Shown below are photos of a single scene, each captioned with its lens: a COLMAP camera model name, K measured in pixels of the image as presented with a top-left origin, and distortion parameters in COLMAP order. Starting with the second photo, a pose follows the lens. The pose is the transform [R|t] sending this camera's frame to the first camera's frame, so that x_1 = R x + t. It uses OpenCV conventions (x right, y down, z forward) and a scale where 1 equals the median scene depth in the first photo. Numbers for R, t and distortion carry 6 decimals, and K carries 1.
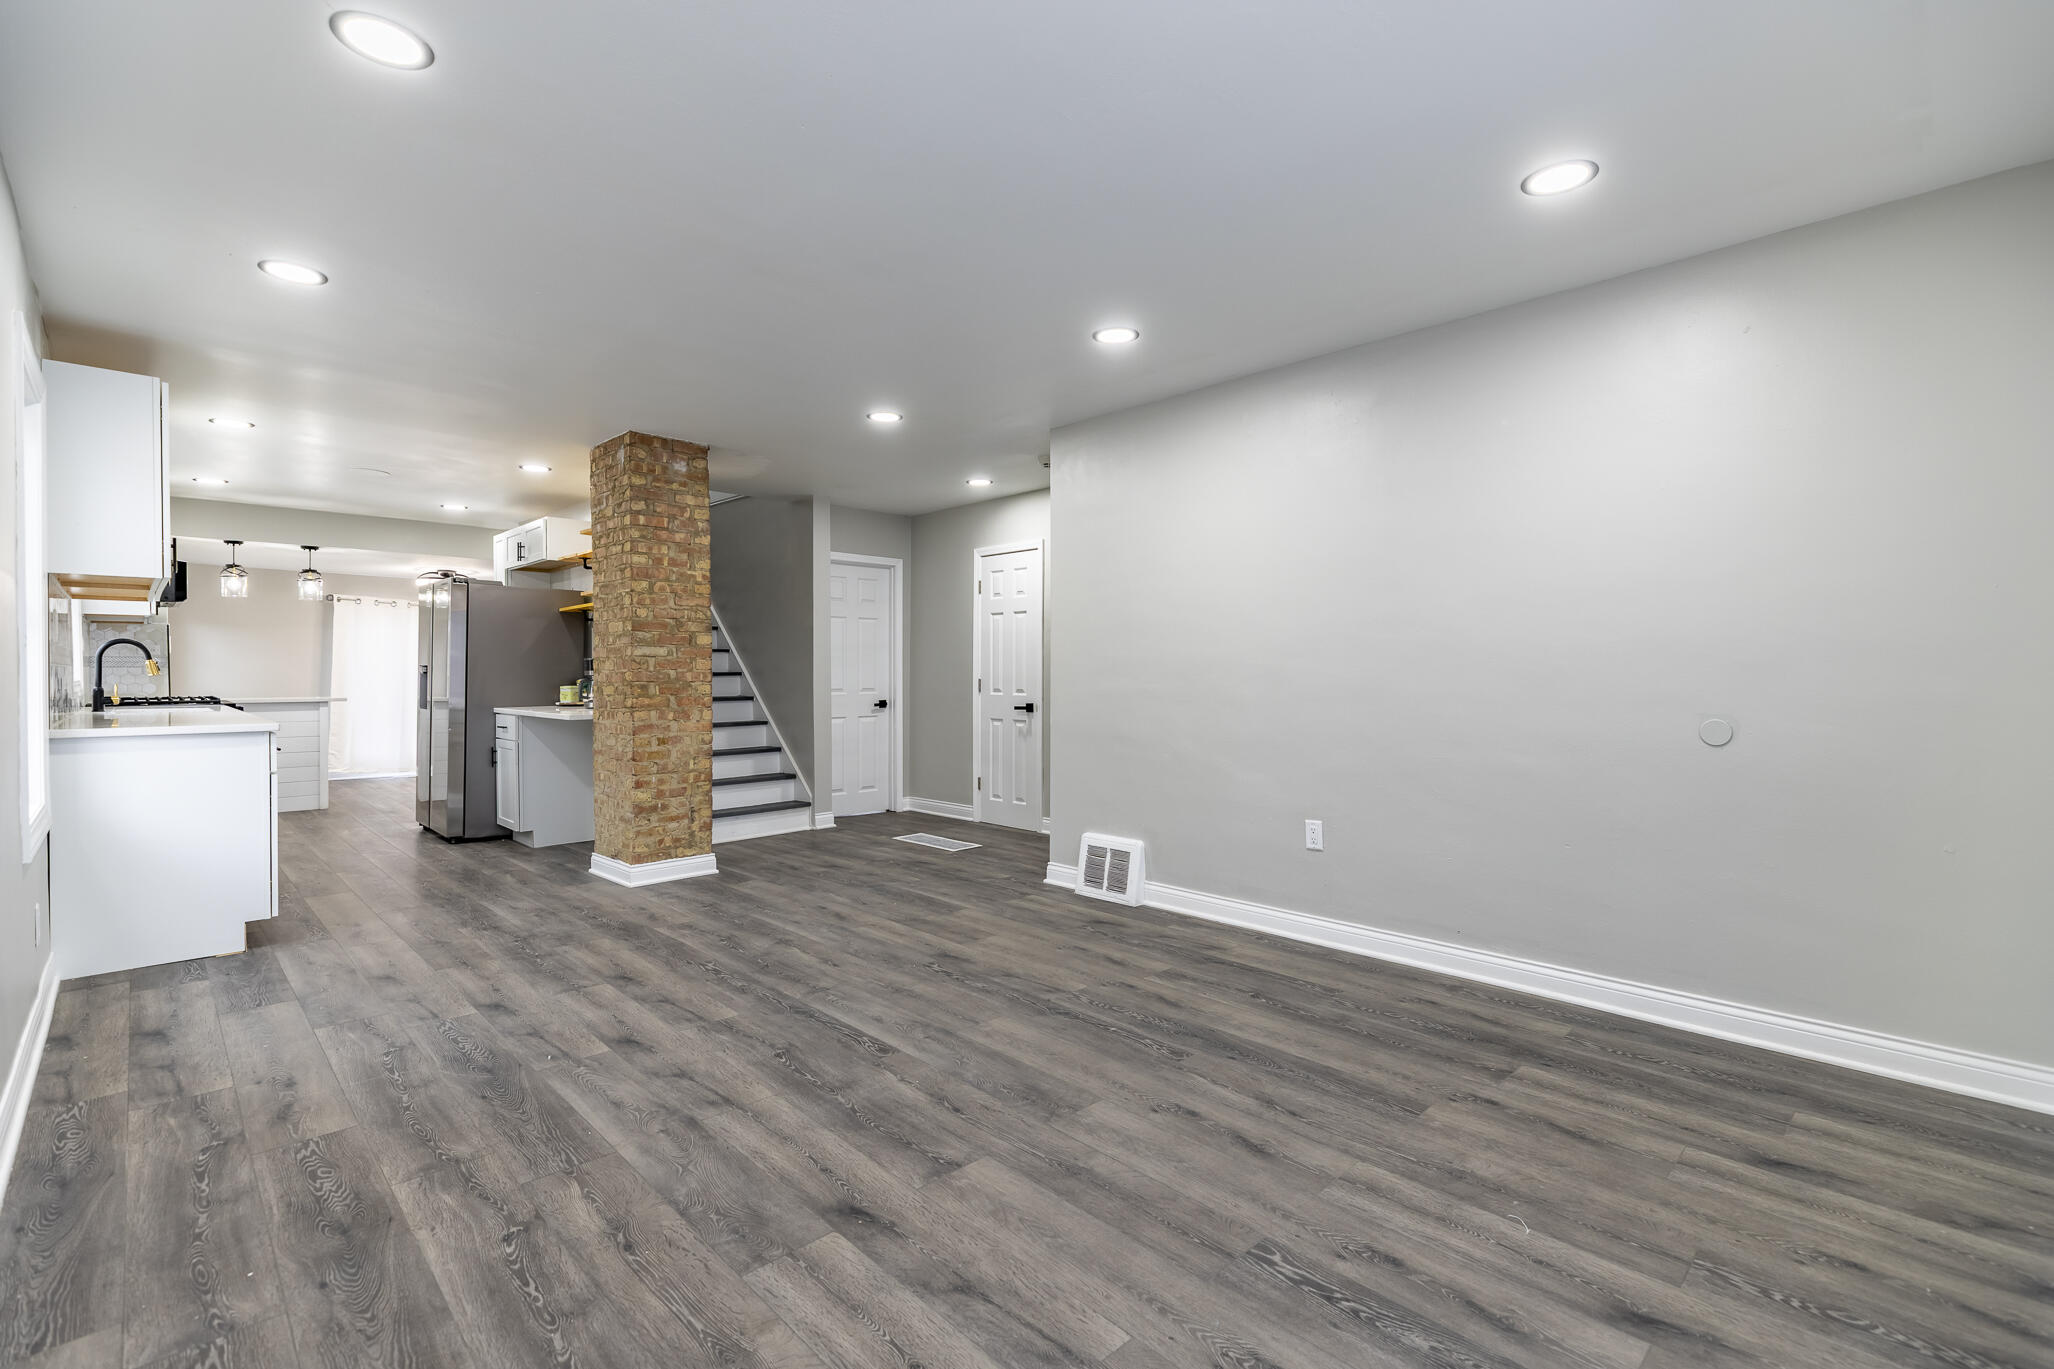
lens RADIAL K [[926.8, 0, 1027.0], [0, 926.8, 684.5], [0, 0, 1]] dist [0.006222, -0.000388]
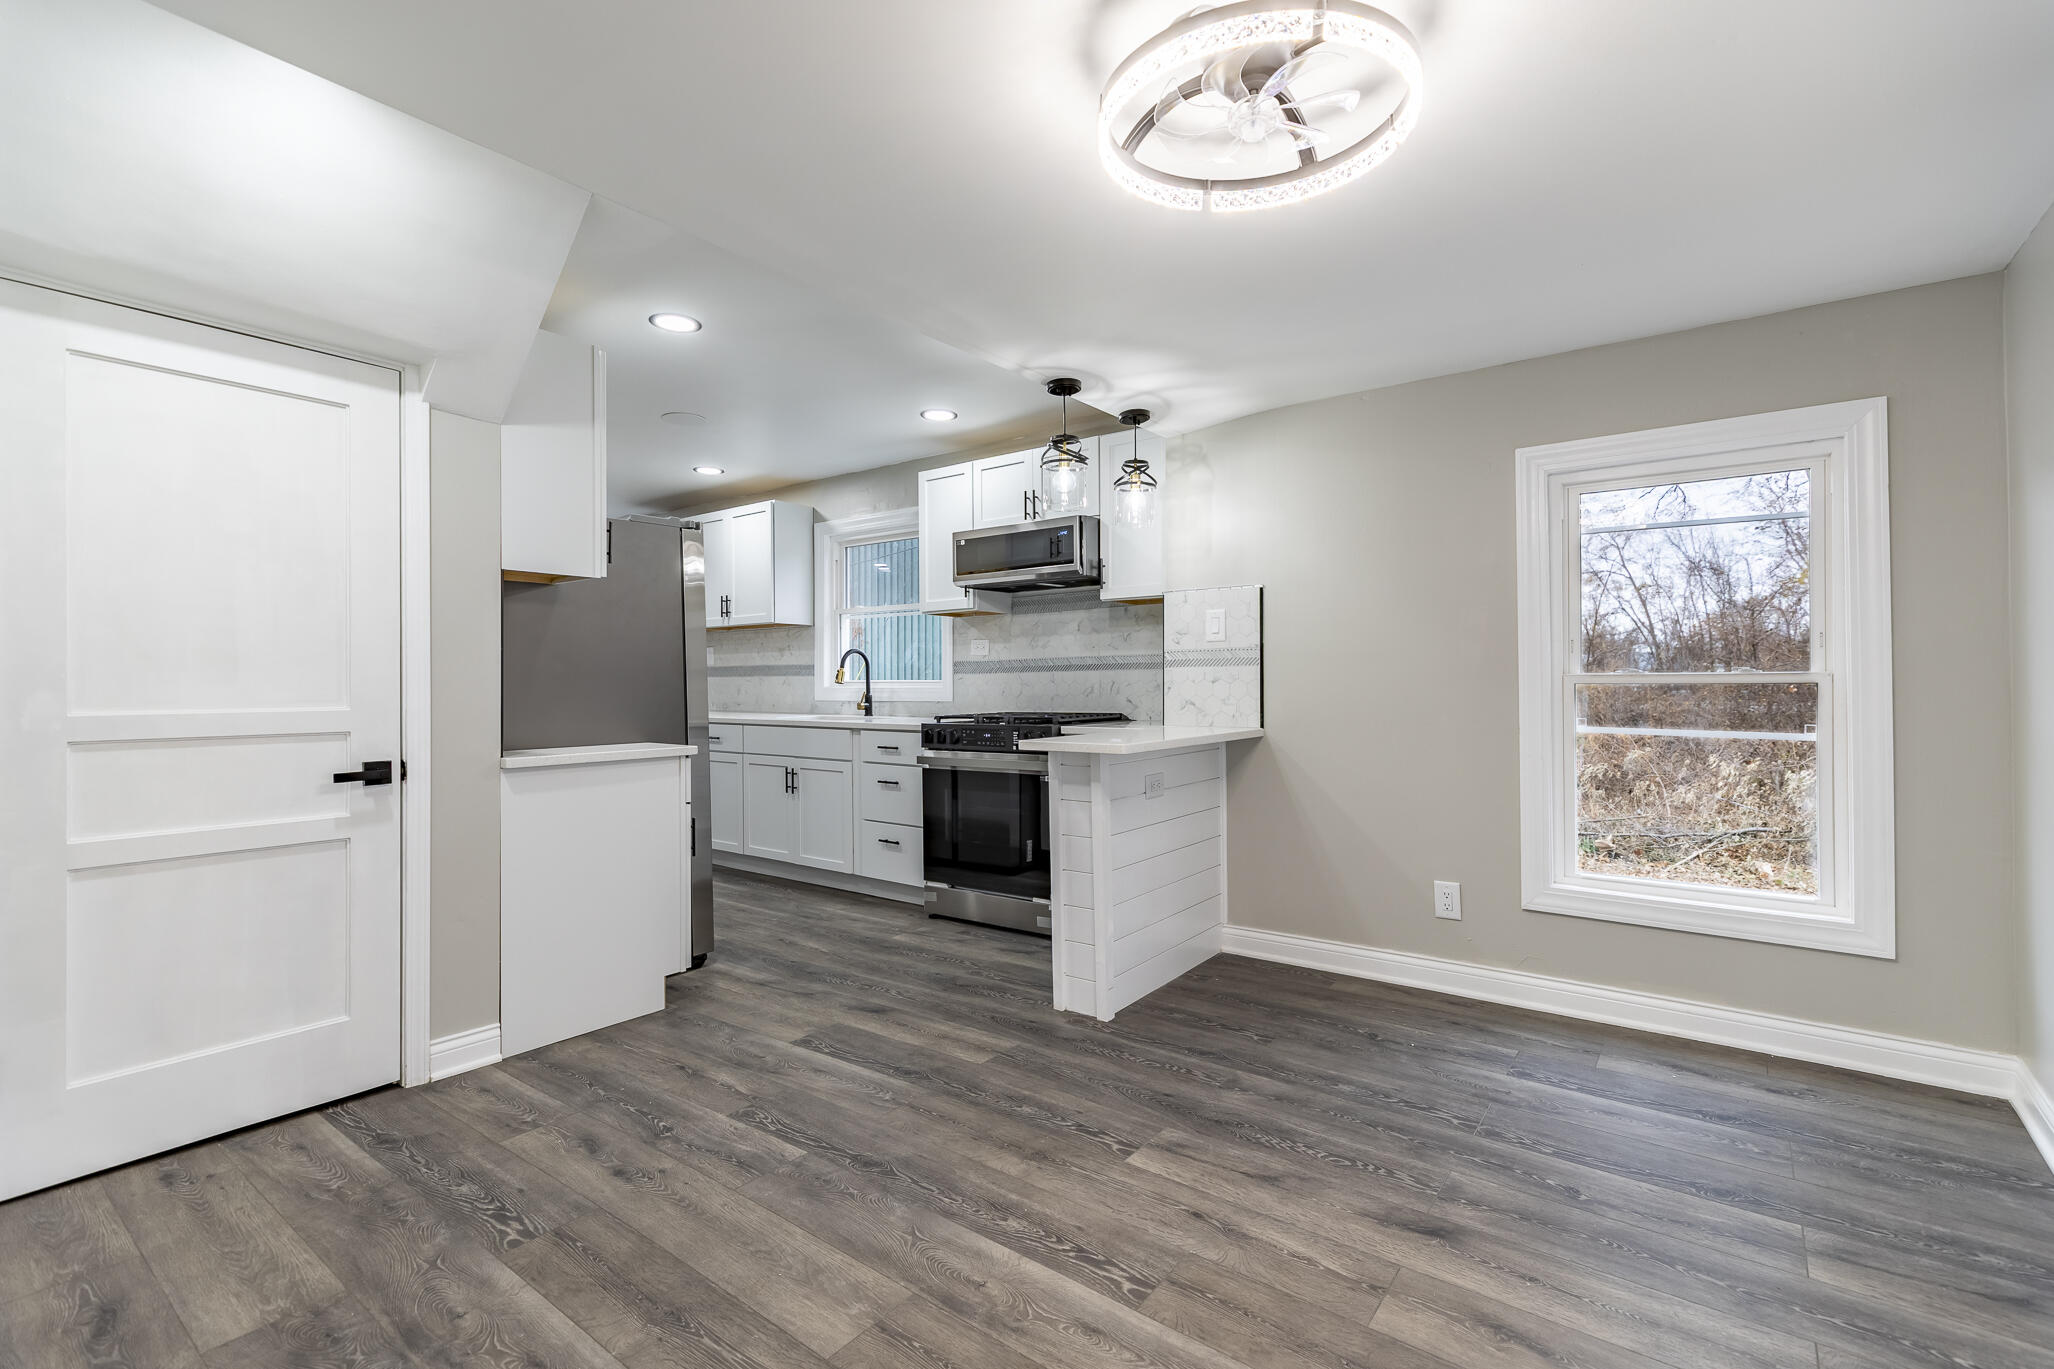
lens RADIAL K [[926.8, 0, 1027.0], [0, 926.8, 684.5], [0, 0, 1]] dist [0.006222, -0.000388]
pose [[-0.988692, 0.000110, -0.149963, -0.188494], [0.000864, 0.999987, -0.004961, -0.003384], [0.149960, -0.005035, -0.988679, 1.597299]]
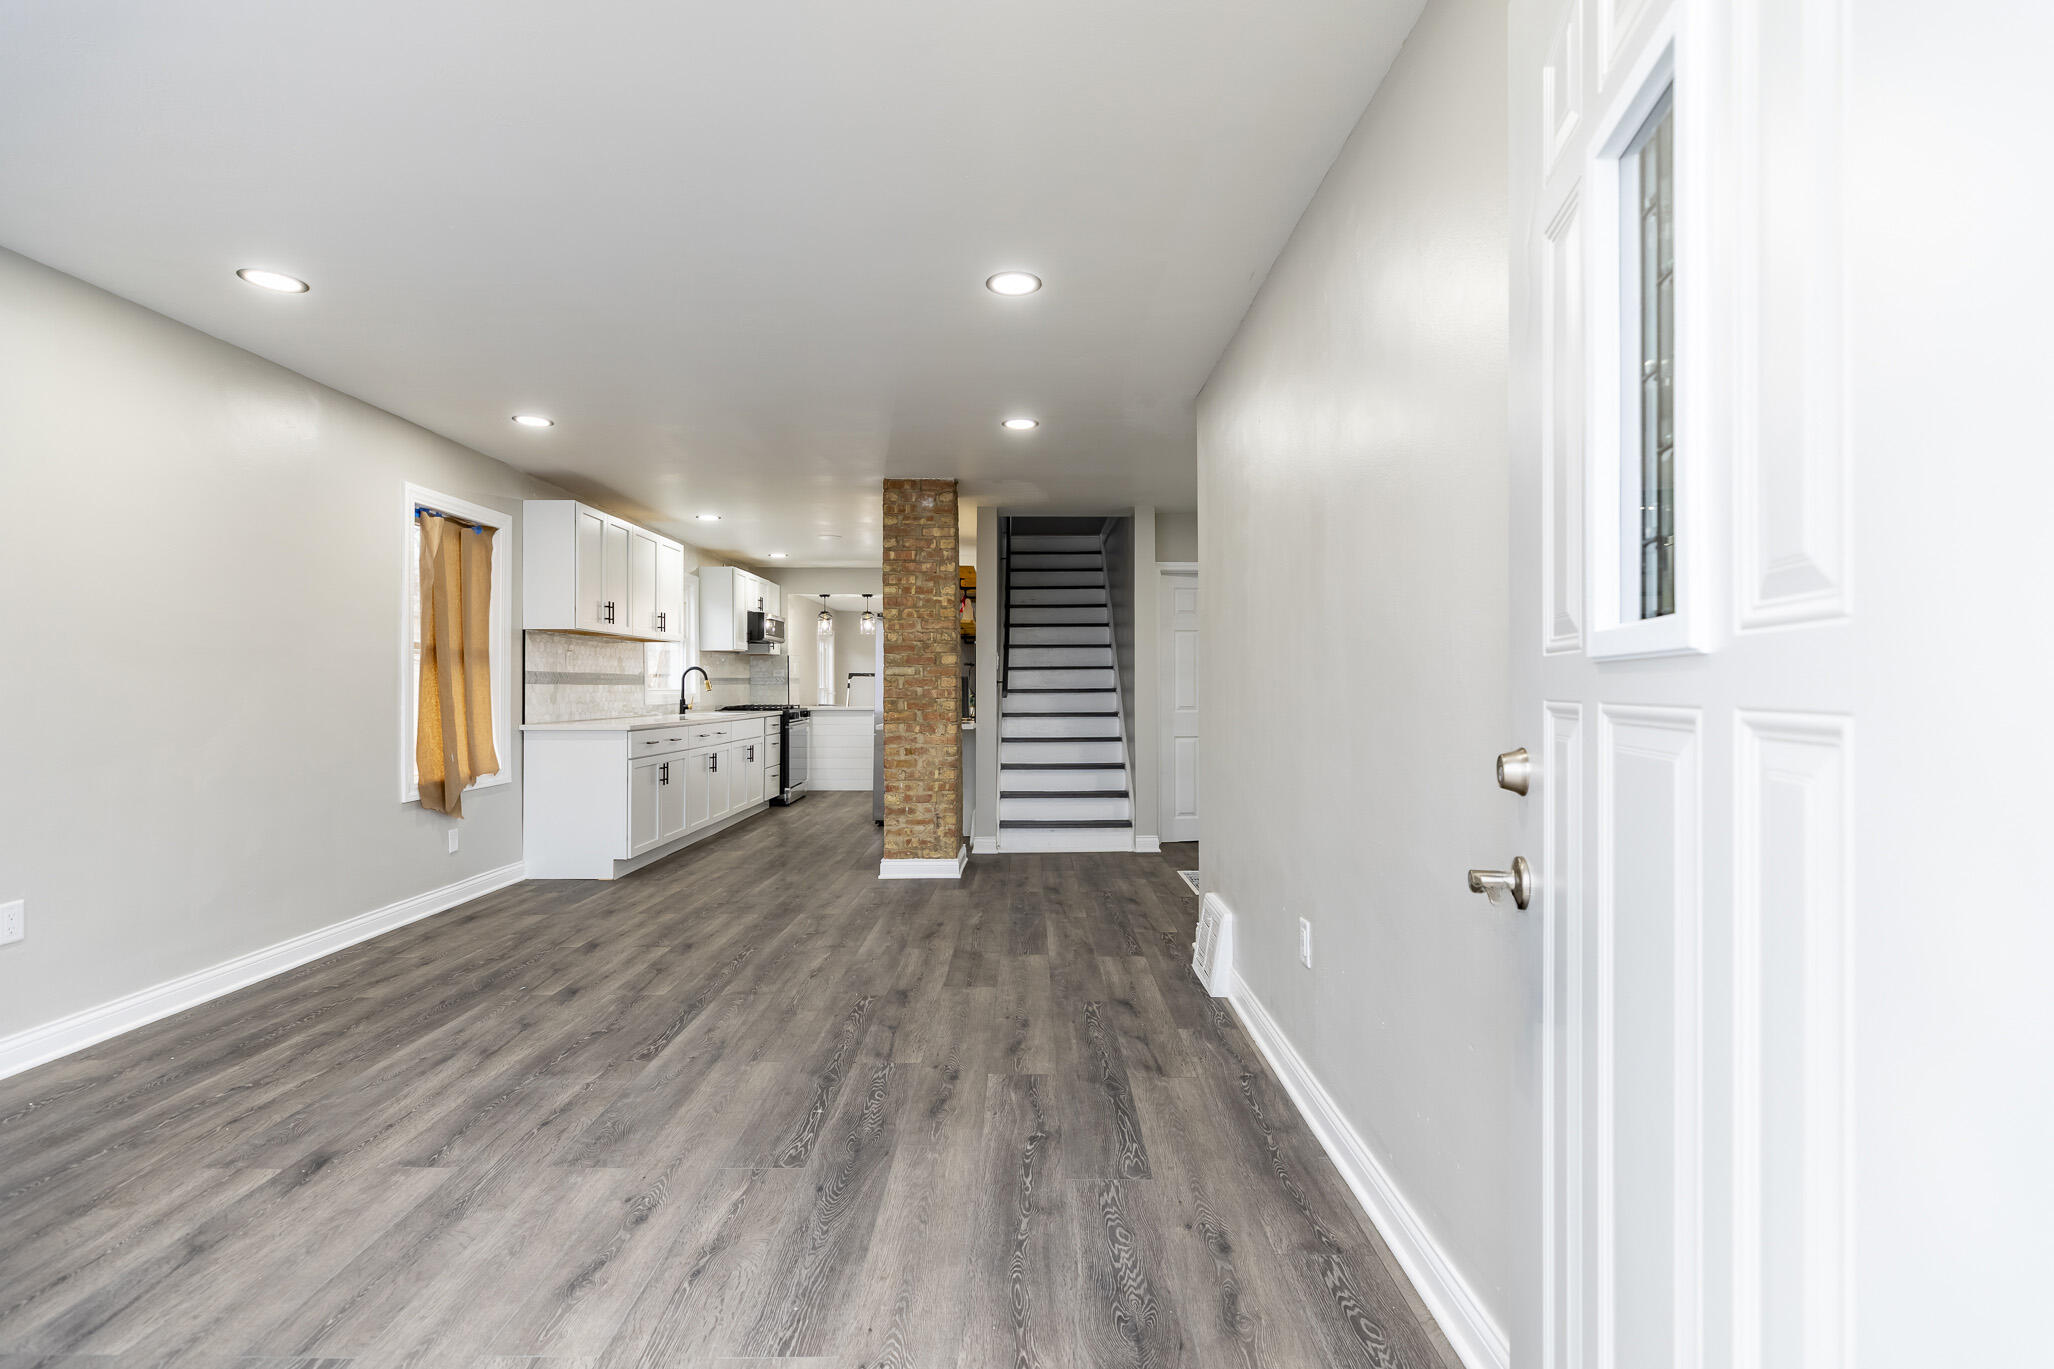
lens RADIAL K [[926.8, 0, 1027.0], [0, 926.8, 684.5], [0, 0, 1]] dist [0.006222, -0.000388]
pose [[0.714507, 0.000021, -0.699628, 0.677311], [-0.010327, 0.999891, -0.010517, -0.012525], [0.699552, 0.014740, 0.714430, 0.421558]]
